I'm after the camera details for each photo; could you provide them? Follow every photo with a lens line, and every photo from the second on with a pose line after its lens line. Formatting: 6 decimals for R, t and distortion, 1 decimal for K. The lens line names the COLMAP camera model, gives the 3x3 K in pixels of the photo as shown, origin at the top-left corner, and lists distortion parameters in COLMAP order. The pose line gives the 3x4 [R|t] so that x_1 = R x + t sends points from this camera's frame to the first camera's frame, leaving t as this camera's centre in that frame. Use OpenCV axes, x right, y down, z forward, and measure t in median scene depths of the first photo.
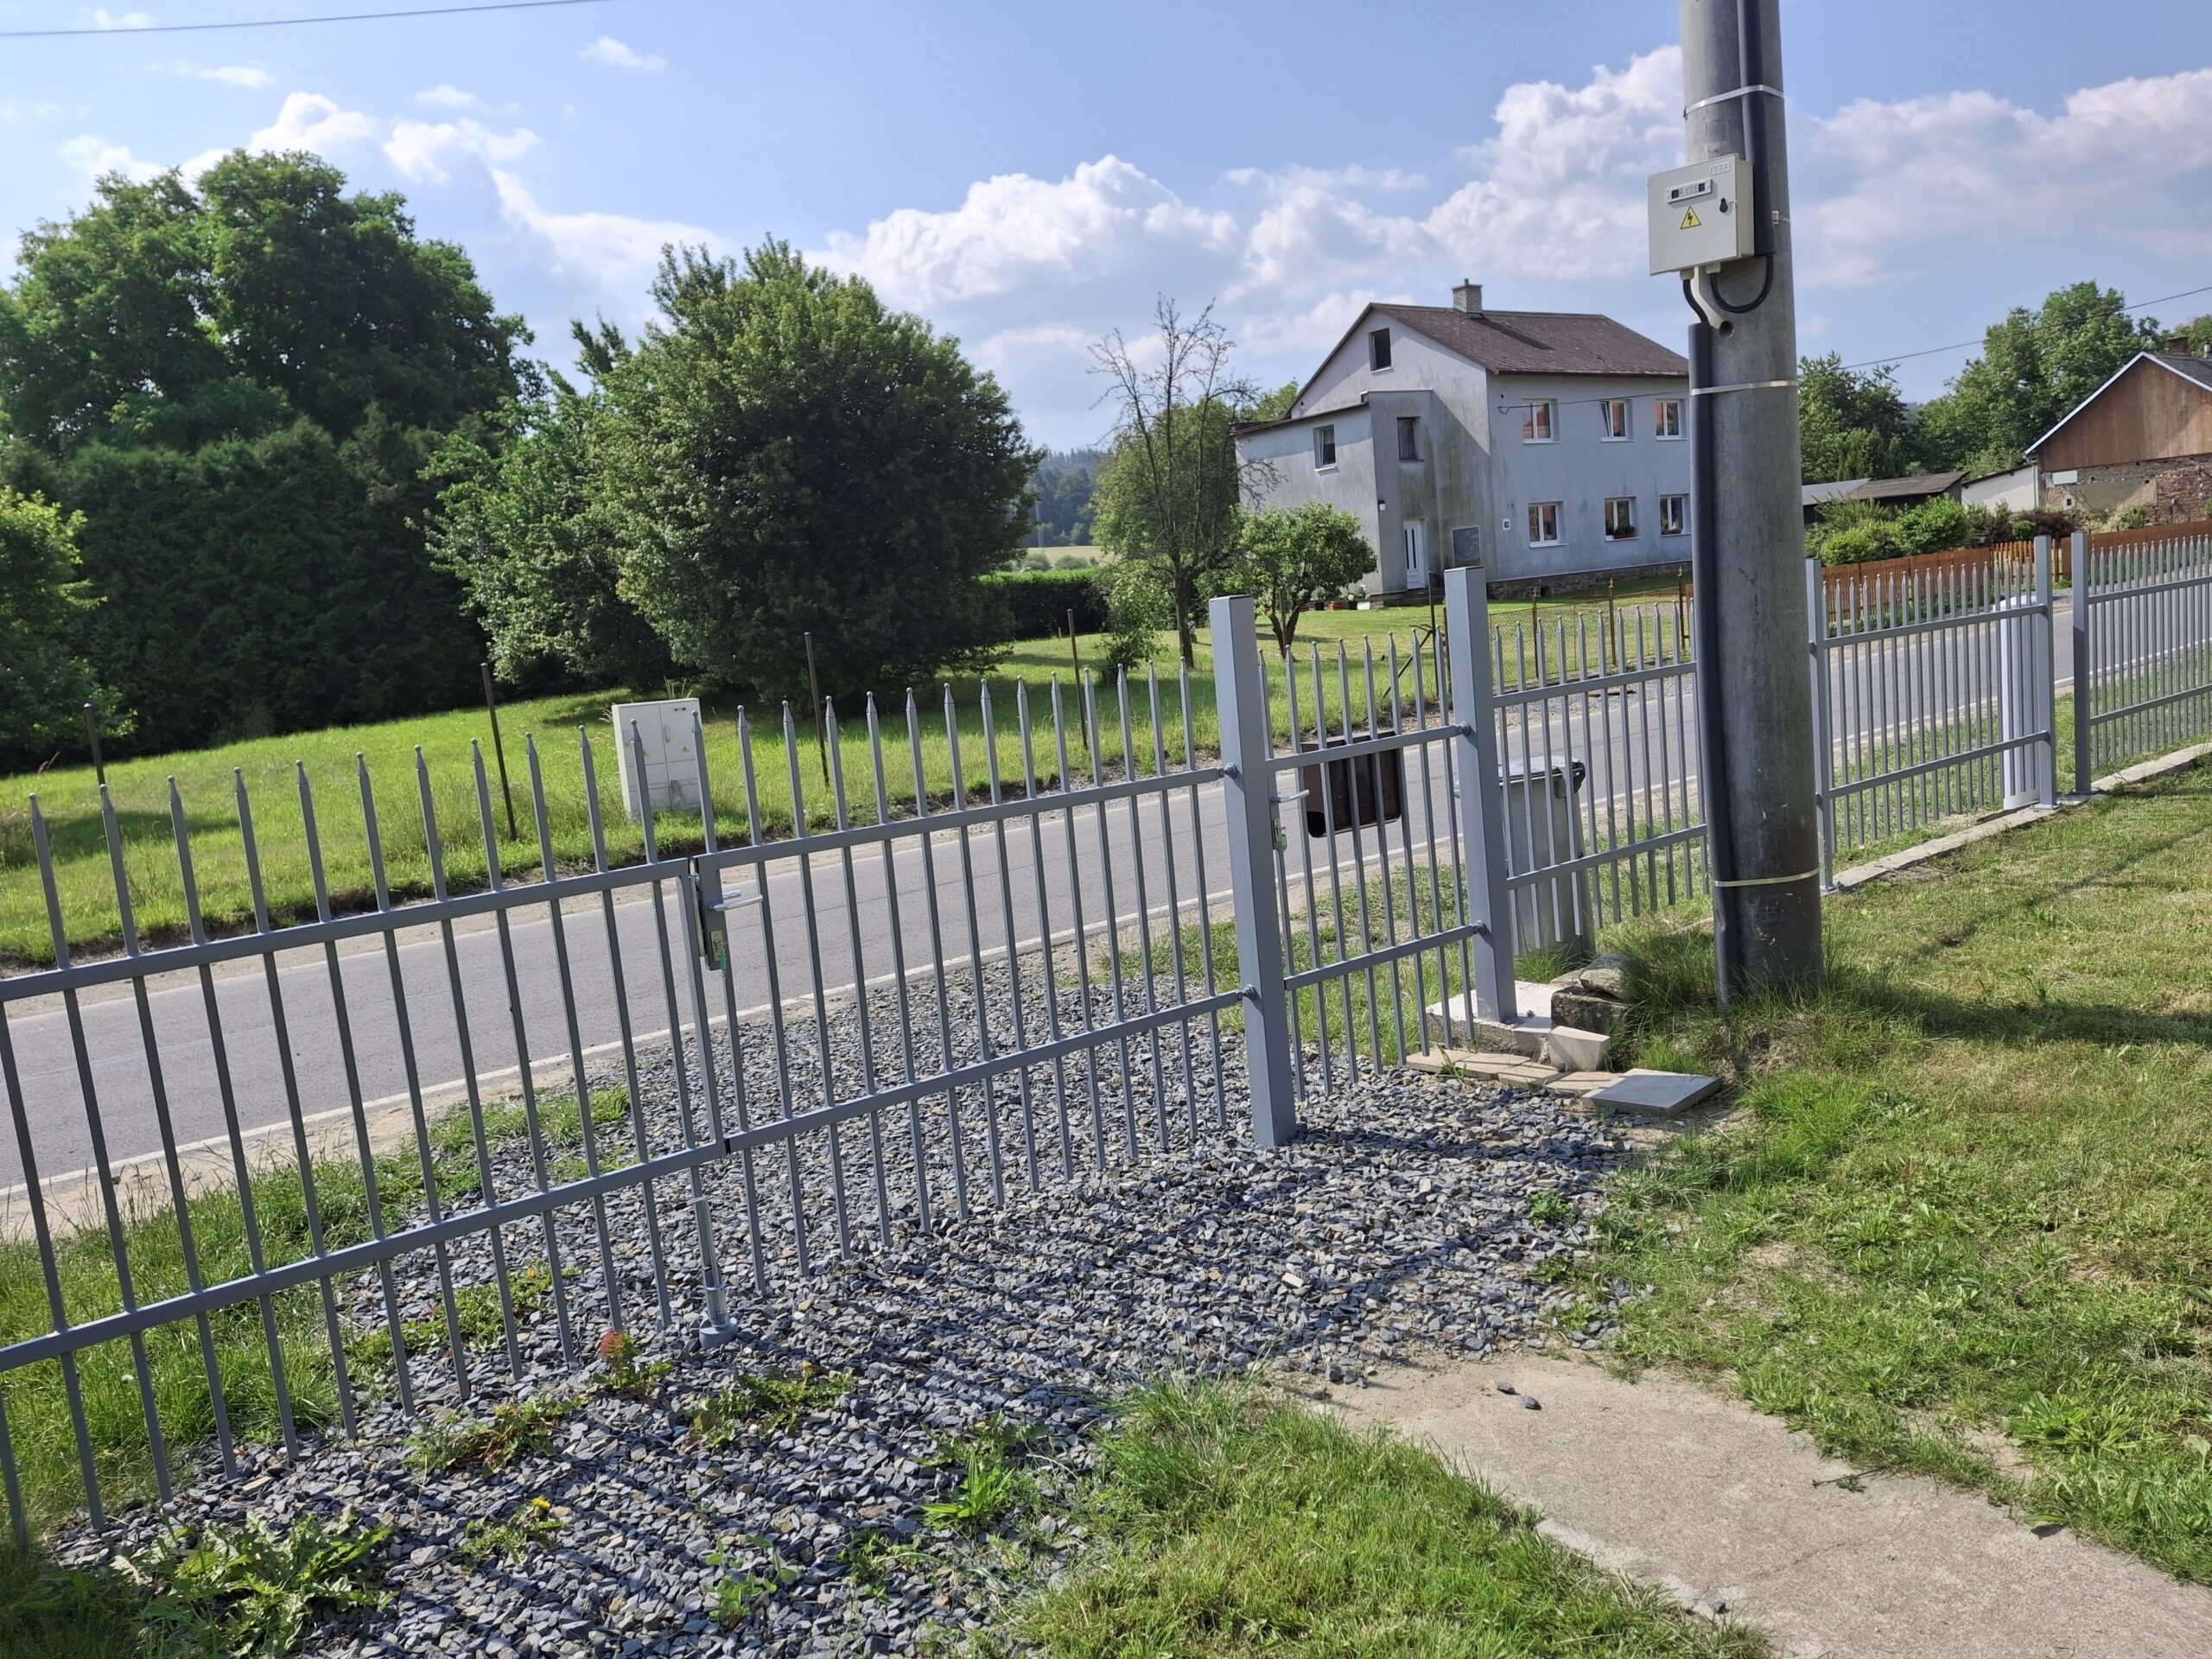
lens RADIAL K [[1638.2, 0, 1106.0], [0, 1638.2, 829.5], [0, 0, 1]] dist [0.110615, -0.130537]
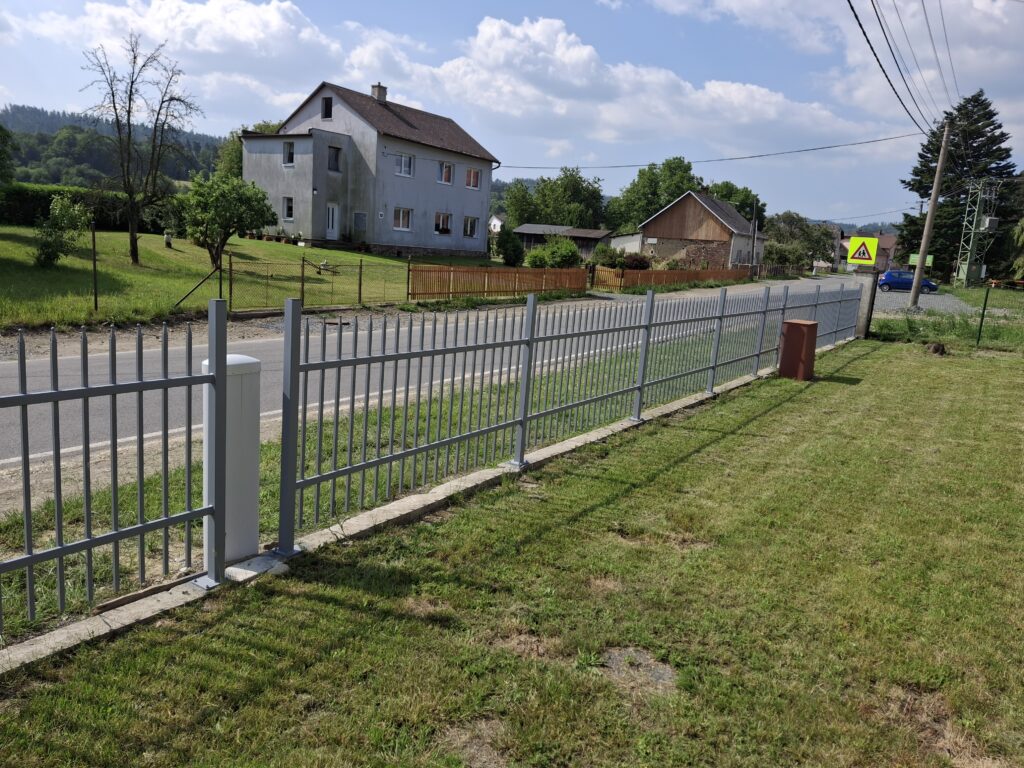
lens RADIAL K [[758.4, 0, 512.0], [0, 758.4, 384.0], [0, 0, 1]] dist [0.110615, -0.130537]
pose [[0.944415, 0.108597, 0.310303, 0.124146], [-0.122313, 0.992176, 0.025029, -0.028482], [-0.305157, -0.061592, 0.950308, 0.092196]]
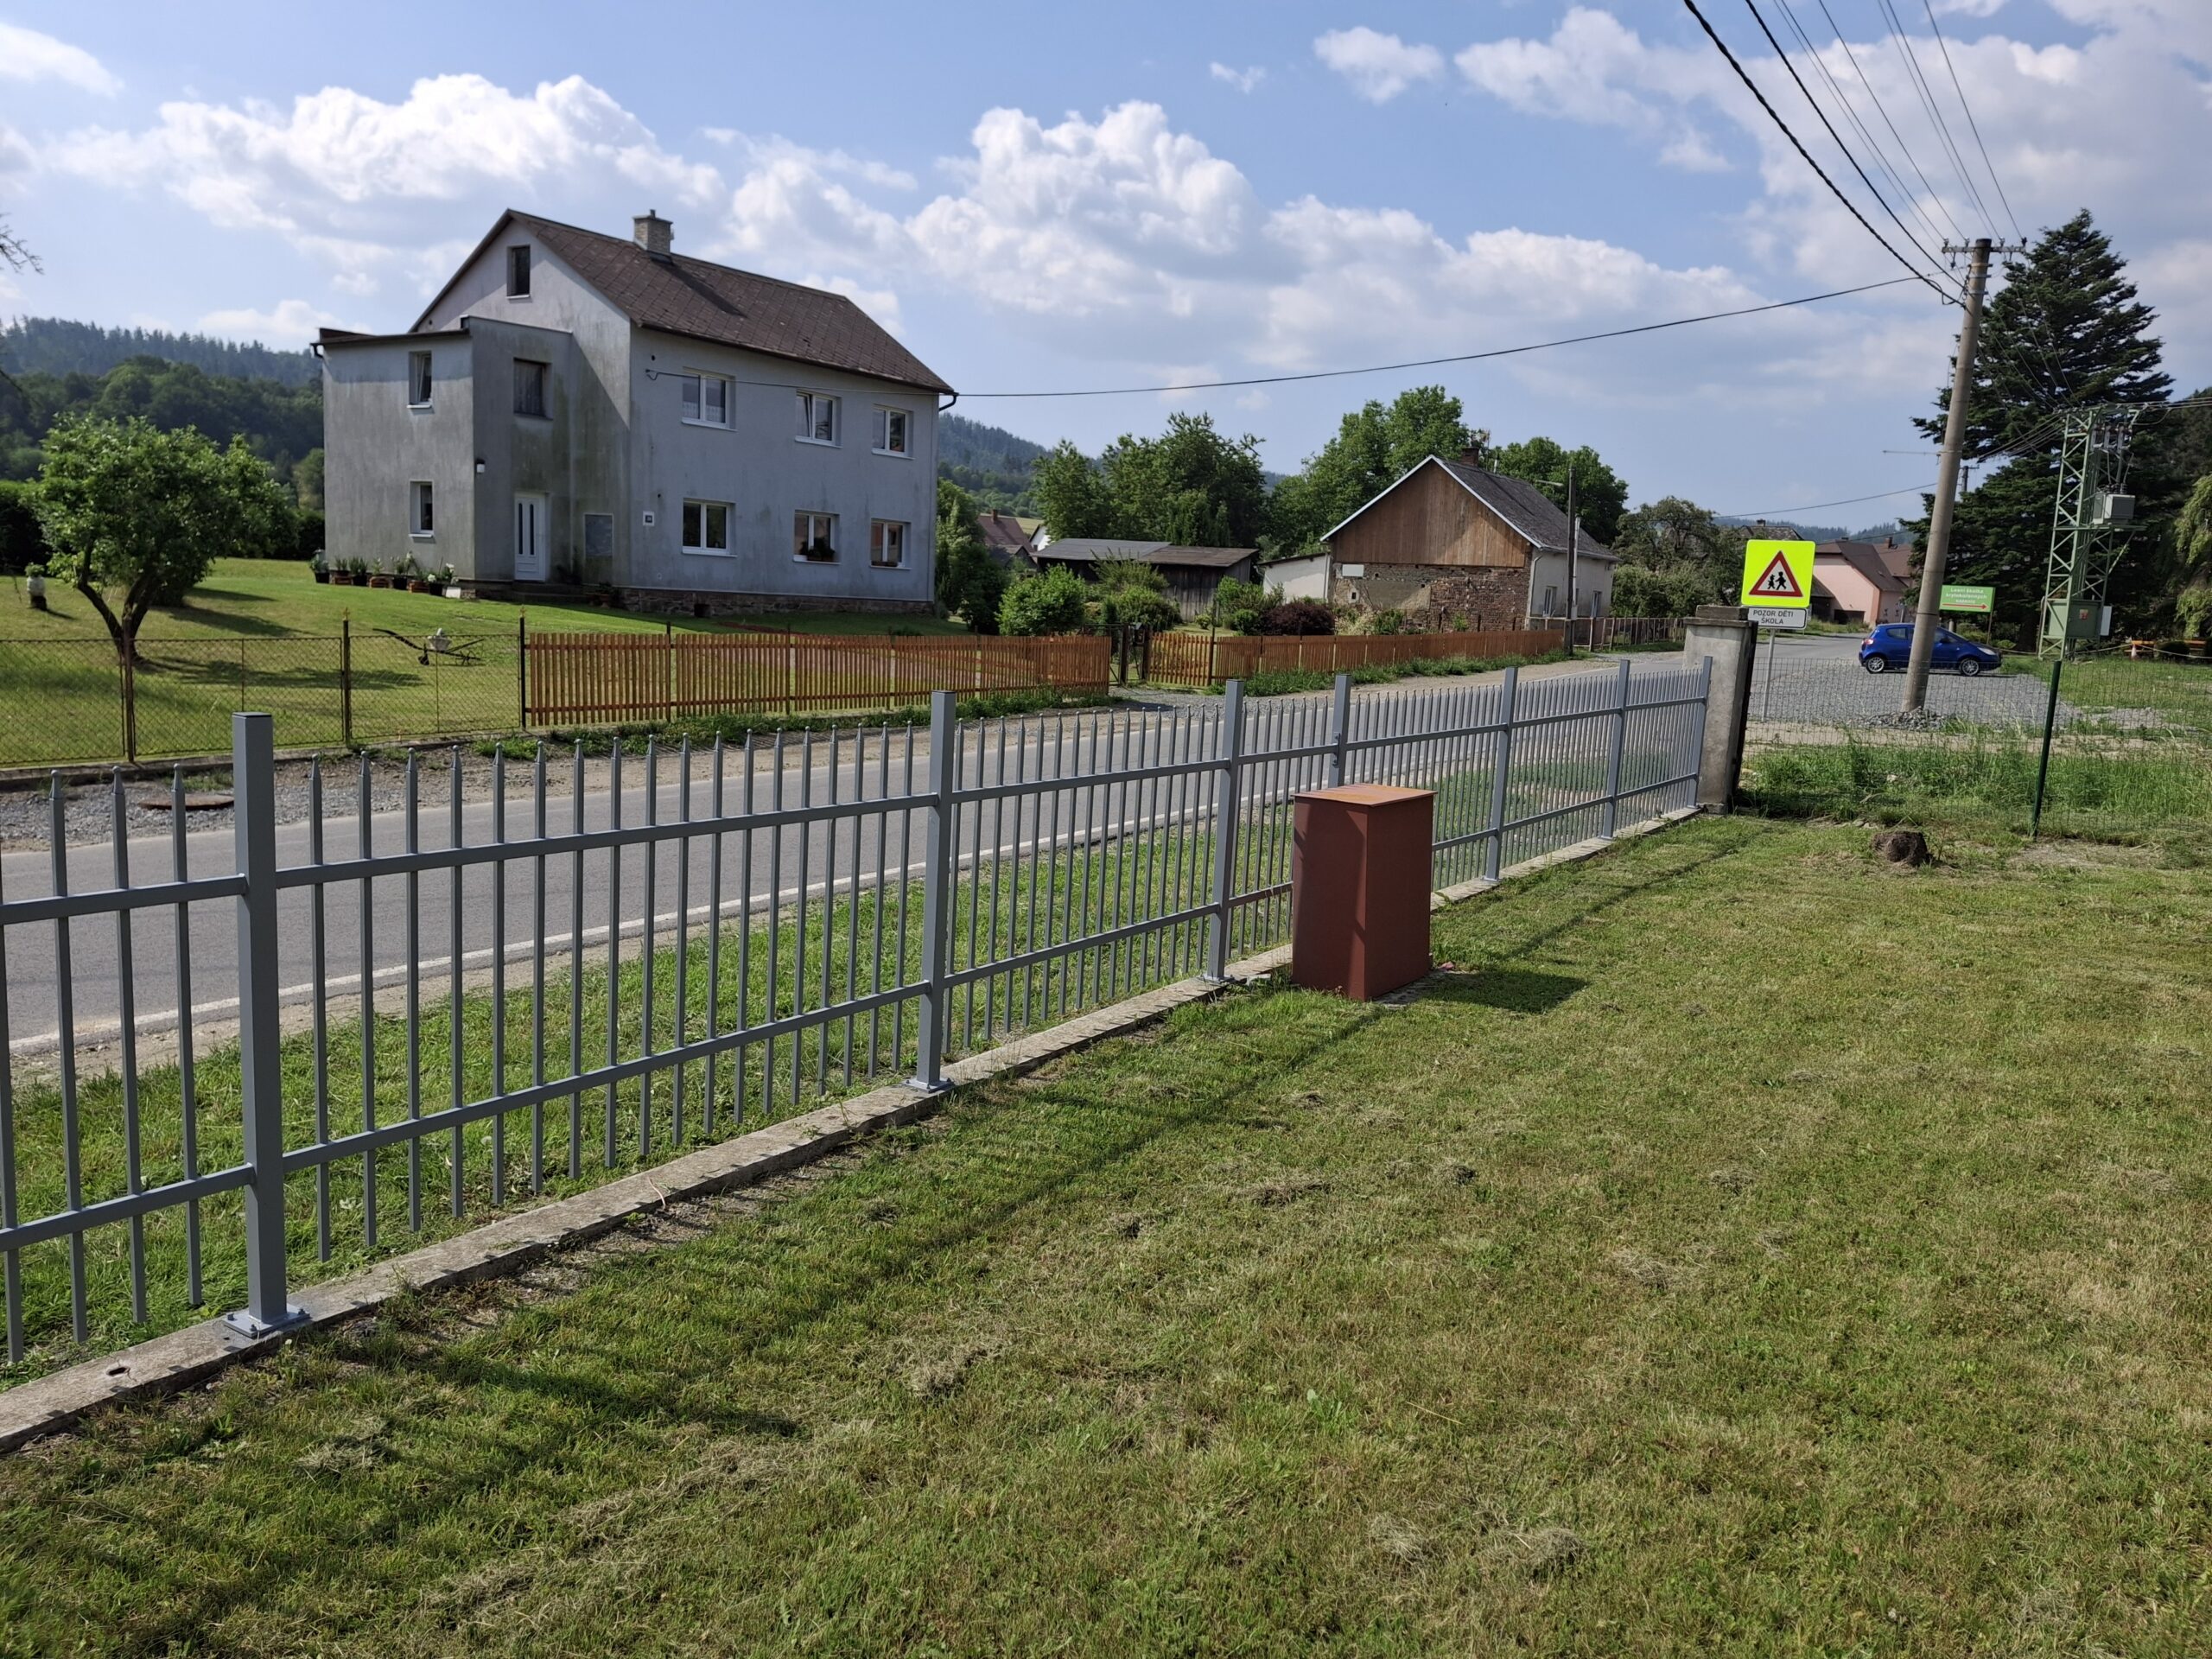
lens RADIAL K [[1578.1, 0, 1136.9], [0, 1578.1, 831.6], [0, 0, 1]] dist [0.126967, -0.178778]
pose [[0.950248, 0.095739, 0.296418, 0.237402], [-0.098780, 0.995098, -0.004736, -0.049963], [-0.295418, -0.024780, 0.955047, 0.174747]]
